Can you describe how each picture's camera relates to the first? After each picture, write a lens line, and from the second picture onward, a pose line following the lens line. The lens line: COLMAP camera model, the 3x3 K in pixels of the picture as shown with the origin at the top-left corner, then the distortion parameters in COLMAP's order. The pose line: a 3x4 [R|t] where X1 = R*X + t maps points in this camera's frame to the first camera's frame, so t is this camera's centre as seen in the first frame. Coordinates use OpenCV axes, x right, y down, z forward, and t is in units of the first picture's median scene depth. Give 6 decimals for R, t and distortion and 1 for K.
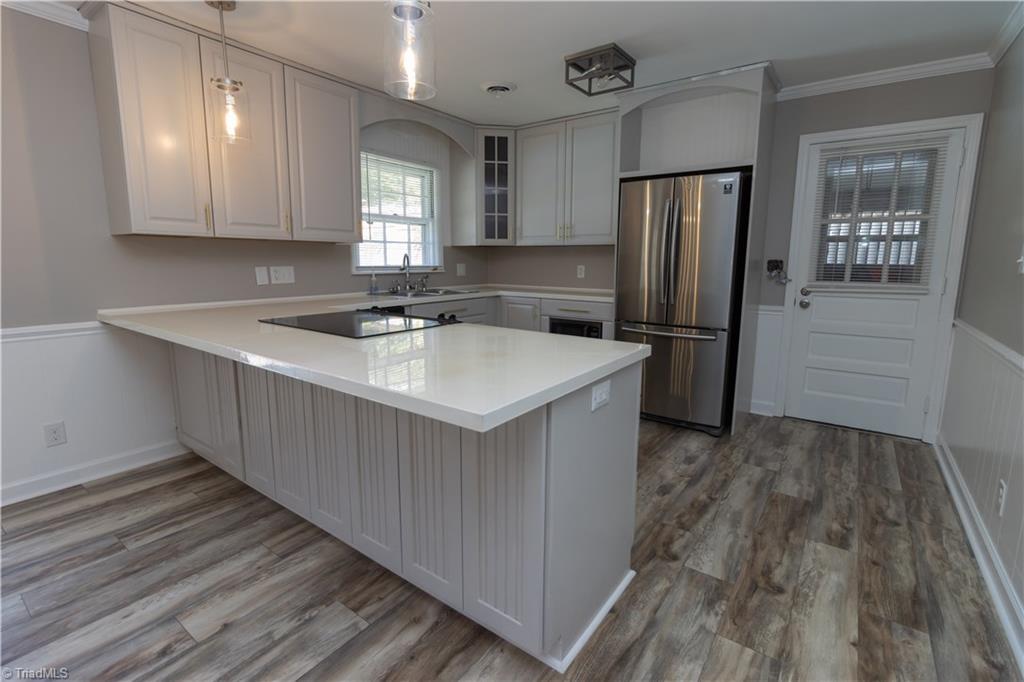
lens RADIAL K [[481.3, 0, 505.8], [0, 481.3, 328.9], [0, 0, 1]] dist [-0.003173, 0.000172]
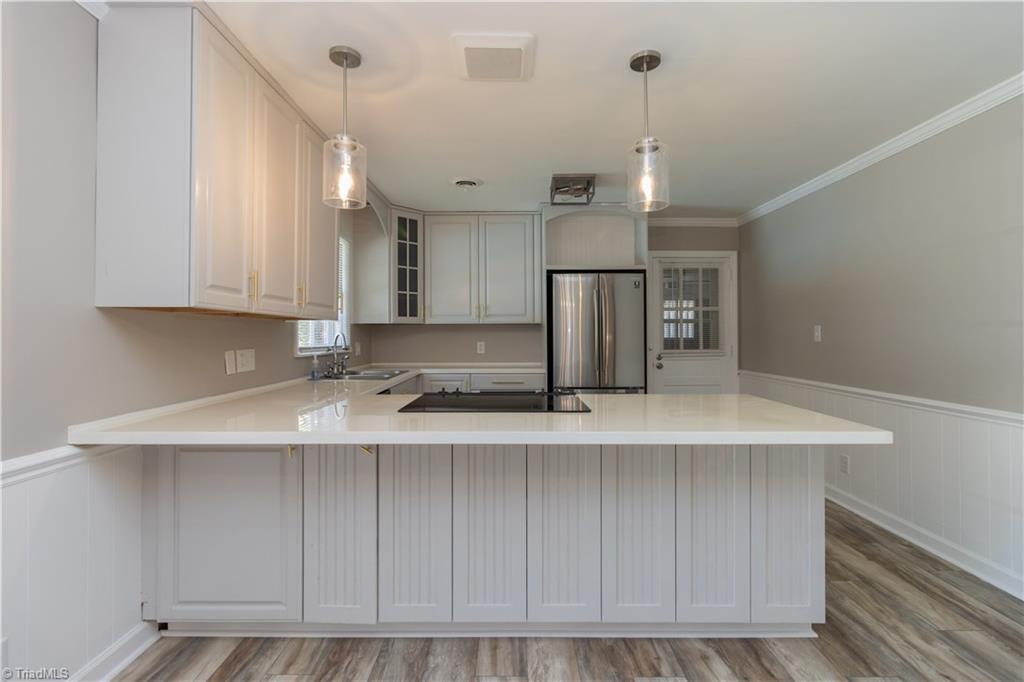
lens RADIAL K [[478.1, 0, 518.2], [0, 478.1, 327.7], [0, 0, 1]] dist [-0.004630, -0.000822]
pose [[0.799602, 0.001153, 0.600529, -0.446381], [0.094166, 0.987387, -0.127277, -0.019096], [-0.593101, 0.158320, 0.789408, 0.096487]]
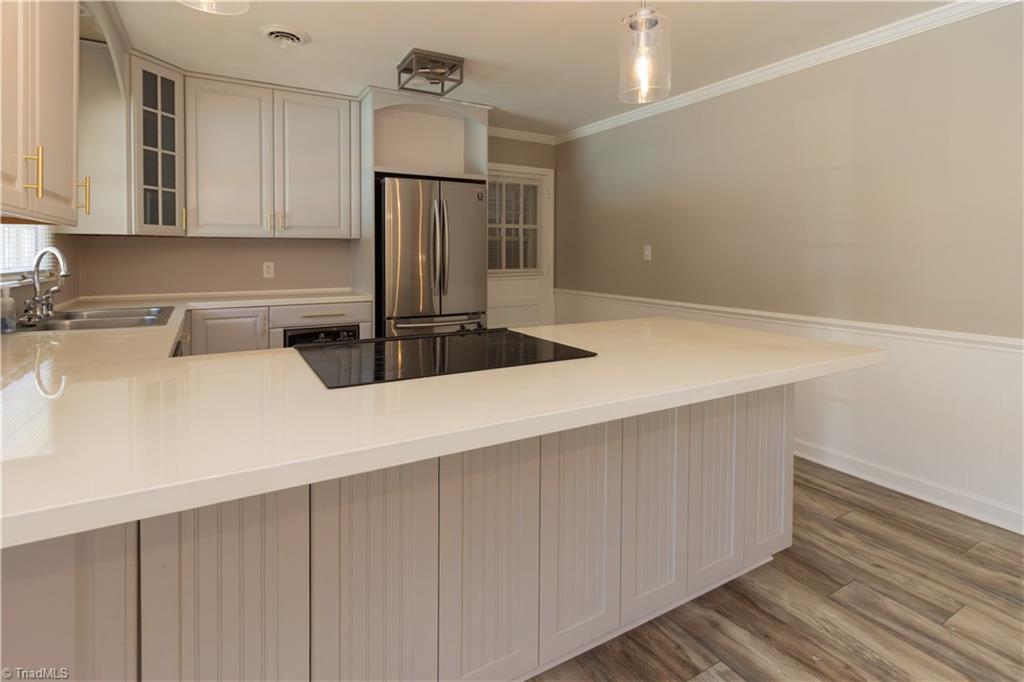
lens RADIAL K [[493.6, 0, 505.7], [0, 493.6, 258.9], [0, 0, 1]] dist [-0.000913, -0.000169]
pose [[0.401293, -0.016020, 0.915810, -0.467141], [0.134252, 0.990078, -0.041508, -0.052046], [-0.906058, 0.139606, 0.399462, 0.322005]]
